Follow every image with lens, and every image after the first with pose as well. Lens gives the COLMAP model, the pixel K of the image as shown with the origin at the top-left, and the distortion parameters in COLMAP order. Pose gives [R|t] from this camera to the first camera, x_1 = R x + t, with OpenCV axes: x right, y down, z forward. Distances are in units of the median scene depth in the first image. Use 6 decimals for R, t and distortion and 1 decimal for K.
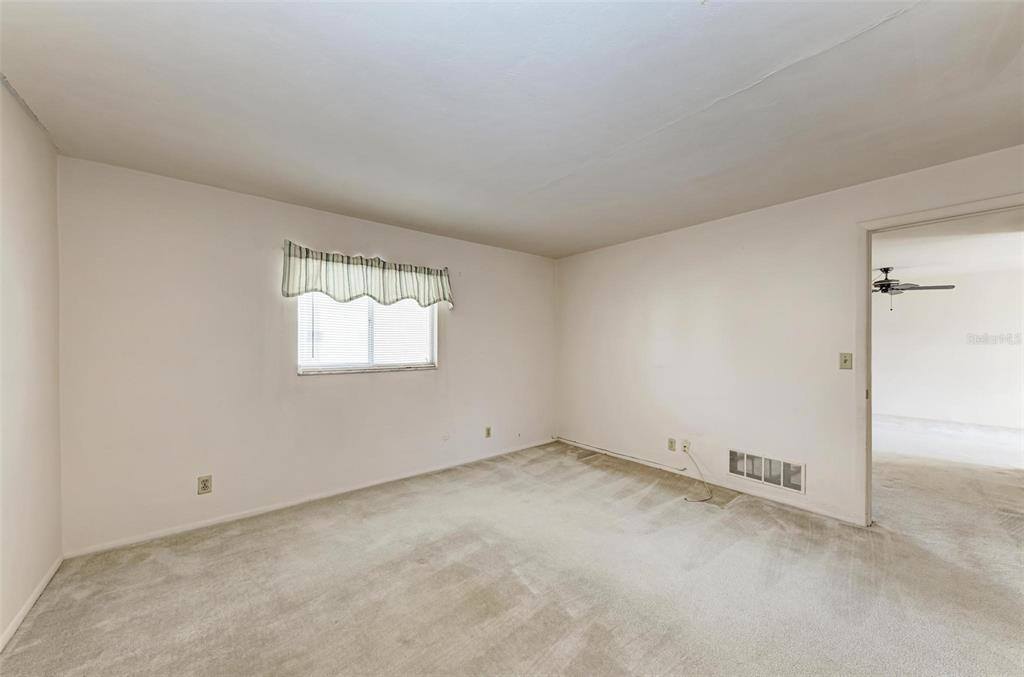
lens RADIAL K [[366.6, 0, 513.7], [0, 366.6, 344.5], [0, 0, 1]] dist [0.019942, -0.006149]
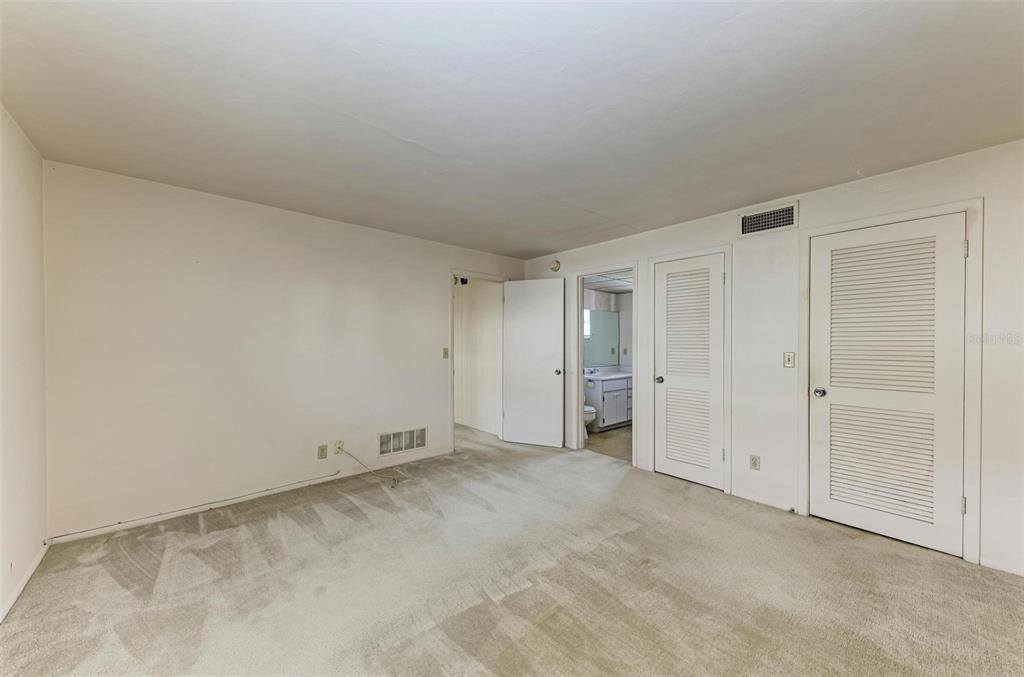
lens RADIAL K [[366.6, 0, 513.7], [0, 366.6, 344.5], [0, 0, 1]] dist [0.019942, -0.006149]
pose [[-0.035545, -0.005881, 0.999351, -0.583591], [-0.001398, 0.999982, 0.005835, 0.000437], [-0.999367, -0.001190, -0.035552, 0.659212]]
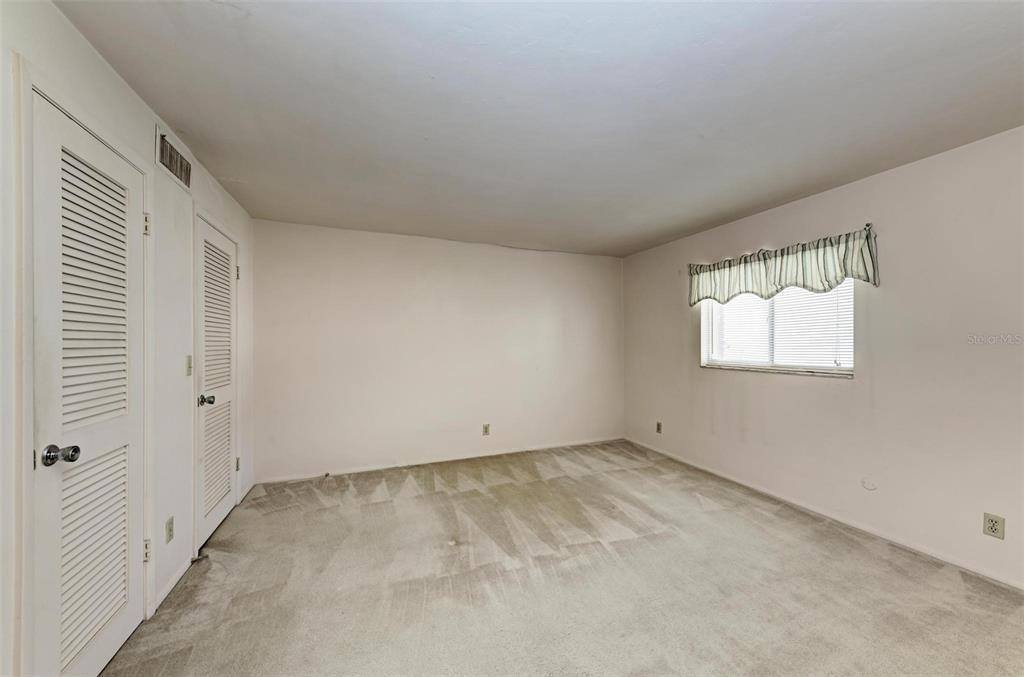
lens RADIAL K [[366.6, 0, 513.7], [0, 366.6, 344.5], [0, 0, 1]] dist [0.019942, -0.006149]
pose [[-0.301148, 0.005824, -0.953560, 0.773416], [0.000580, 0.999982, 0.005924, -0.000343], [0.953577, 0.001231, -0.301146, 0.729802]]
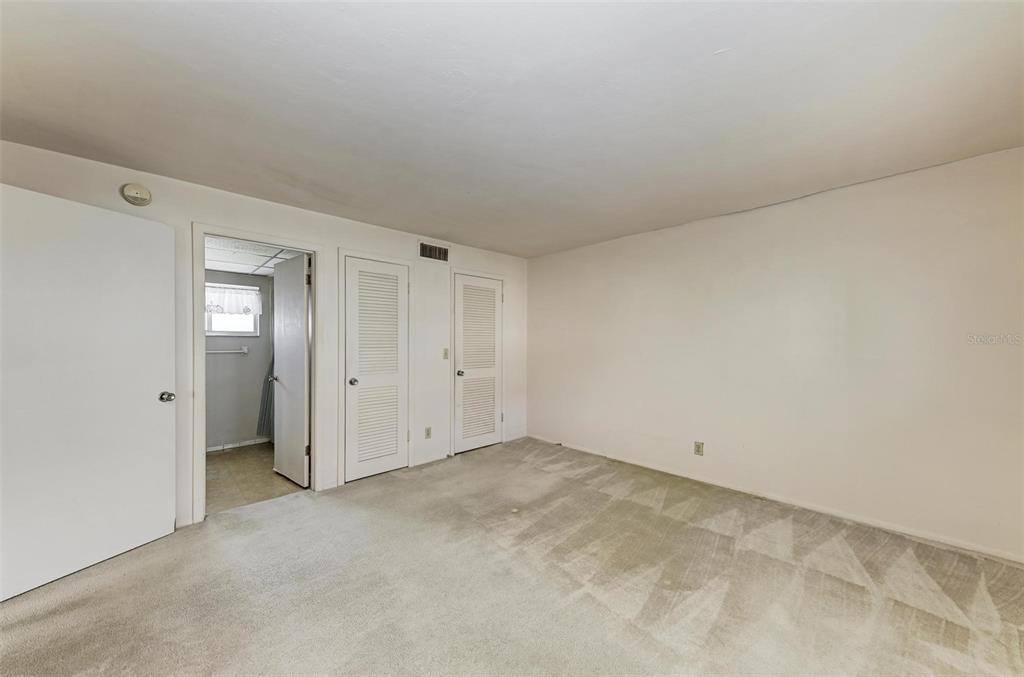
lens RADIAL K [[366.6, 0, 513.7], [0, 366.6, 344.5], [0, 0, 1]] dist [0.019942, -0.006149]
pose [[-0.996601, 0.002201, -0.082349, 0.166050], [0.001495, 0.999962, 0.008633, -0.001252], [0.082365, 0.008481, -0.996566, 1.275289]]
